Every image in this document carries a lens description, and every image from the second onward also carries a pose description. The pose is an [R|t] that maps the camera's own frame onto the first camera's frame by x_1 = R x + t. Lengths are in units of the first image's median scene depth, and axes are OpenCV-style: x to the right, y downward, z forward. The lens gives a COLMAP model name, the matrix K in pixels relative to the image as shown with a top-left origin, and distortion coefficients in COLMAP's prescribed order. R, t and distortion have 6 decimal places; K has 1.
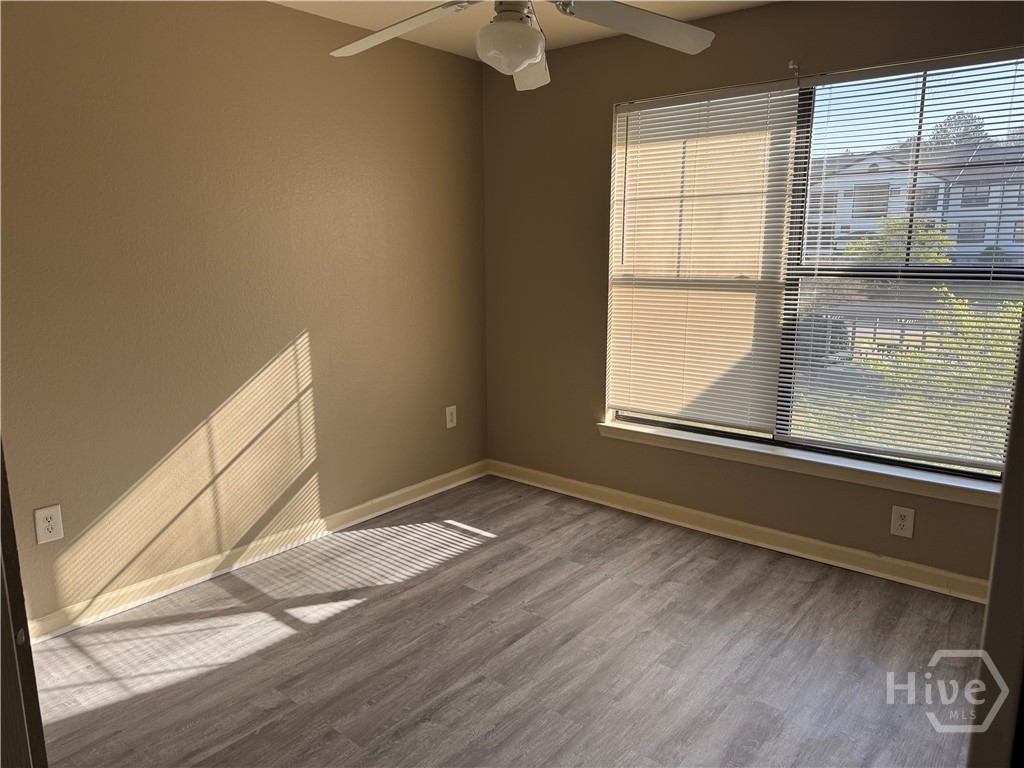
lens RADIAL K [[725.5, 0, 512.3], [0, 725.5, 383.6], [0, 0, 1]] dist [-0.001254, -0.001735]
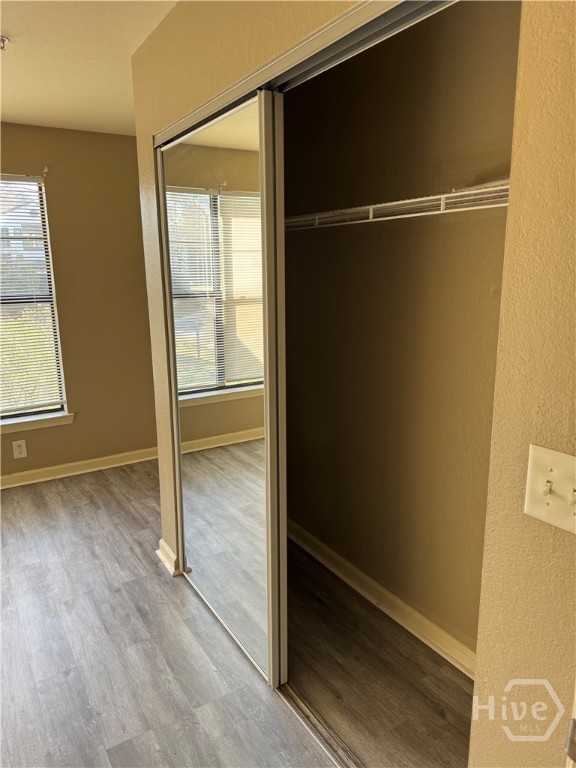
lens RADIAL K [[544.1, 0, 287.9], [0, 544.1, 384.0], [0, 0, 1]] dist [-0.001254, -0.001735]
pose [[0.298093, -0.190398, 0.935355, -0.470499], [0.191678, 0.971885, 0.136748, -0.009269], [-0.935094, 0.138523, 0.326207, -0.007142]]
